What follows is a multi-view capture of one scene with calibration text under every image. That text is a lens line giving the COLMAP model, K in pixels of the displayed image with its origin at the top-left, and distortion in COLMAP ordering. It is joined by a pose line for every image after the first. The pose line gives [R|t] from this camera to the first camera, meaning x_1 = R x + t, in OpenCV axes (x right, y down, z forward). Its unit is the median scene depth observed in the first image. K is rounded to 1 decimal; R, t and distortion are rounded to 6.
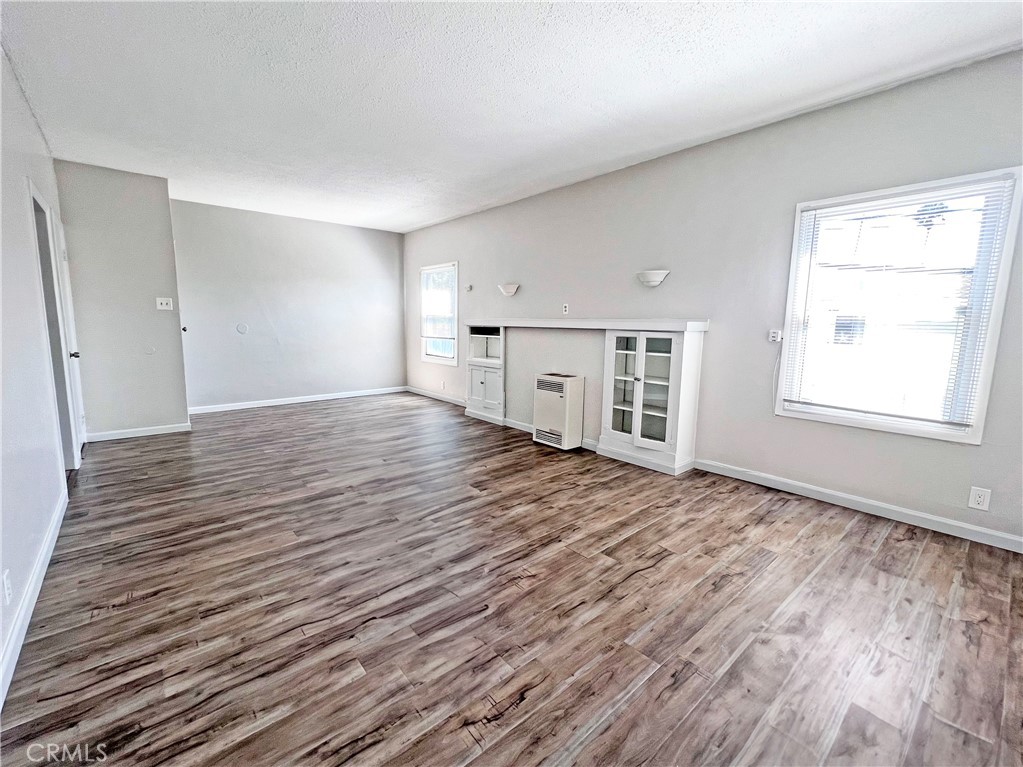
lens RADIAL K [[439.9, 0, 507.2], [0, 439.9, 382.8], [0, 0, 1]] dist [-0.000073, 0.000099]
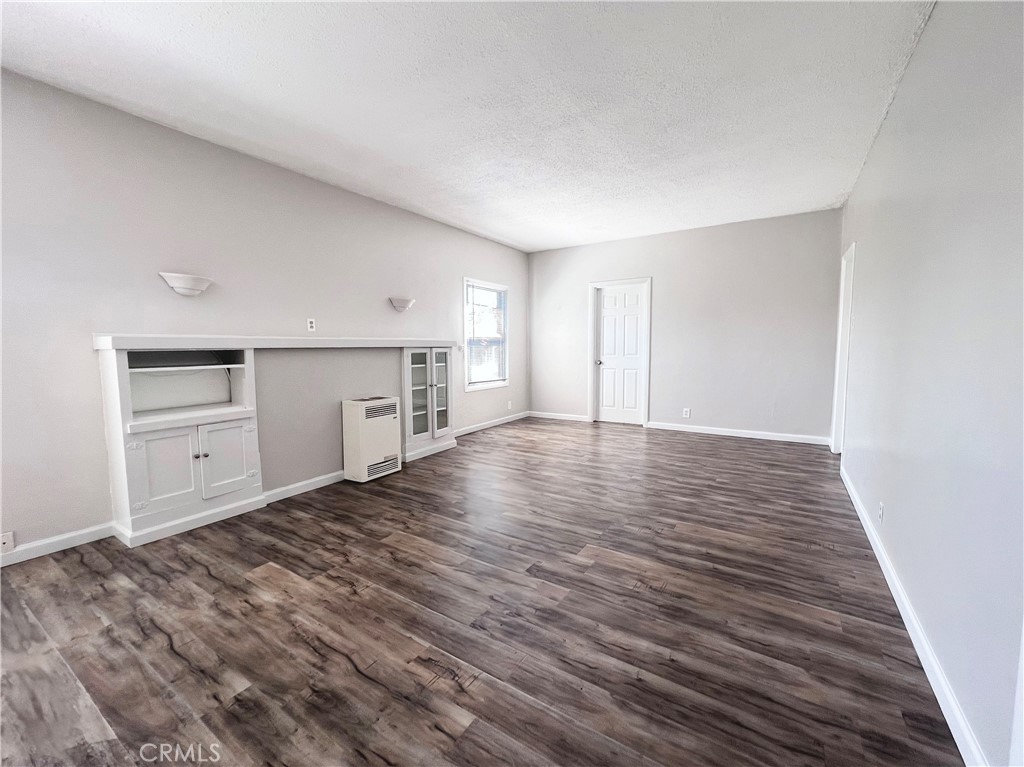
lens RADIAL K [[423.2, 0, 510.5], [0, 423.2, 384.7], [0, 0, 1]] dist [0.000022, 0.000159]
pose [[-0.287700, -0.100607, 0.952422, -1.128629], [0.132530, 0.980717, 0.143629, -0.189696], [-0.948507, 0.167546, -0.268819, 1.353699]]
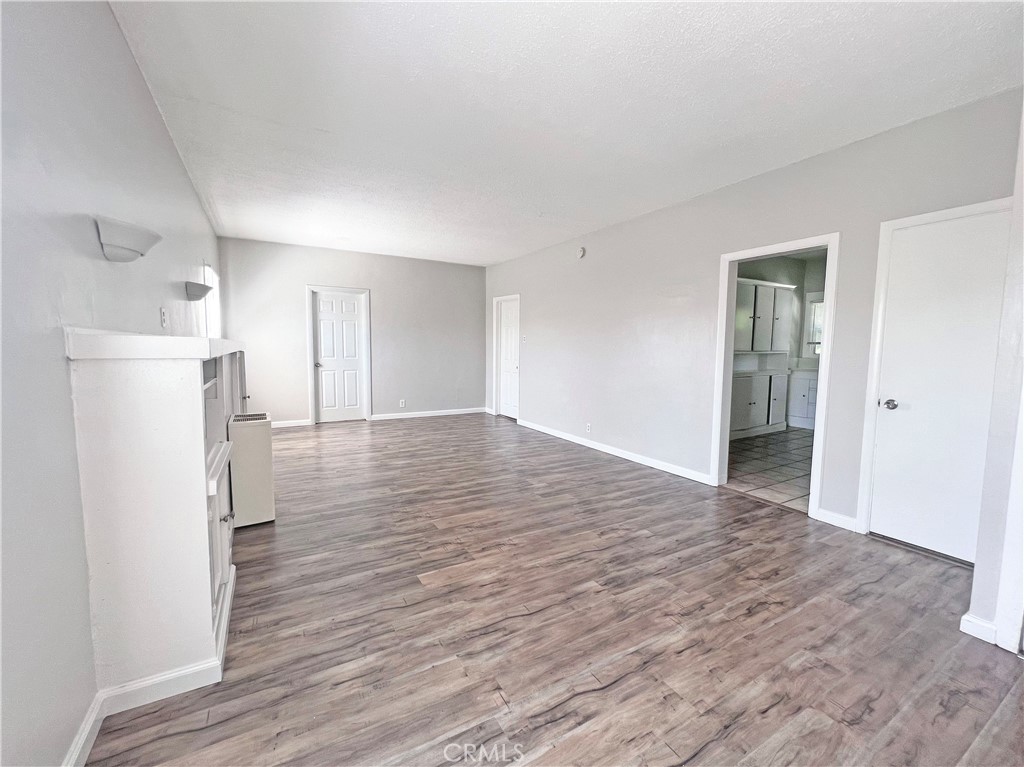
lens RADIAL K [[423.2, 0, 510.5], [0, 423.2, 384.7], [0, 0, 1]] dist [0.000022, 0.000159]
pose [[-0.983003, -0.041849, 0.178757, -0.590271], [-0.000742, 0.974571, 0.224076, -0.314701], [-0.183588, 0.220135, -0.958038, 2.214979]]
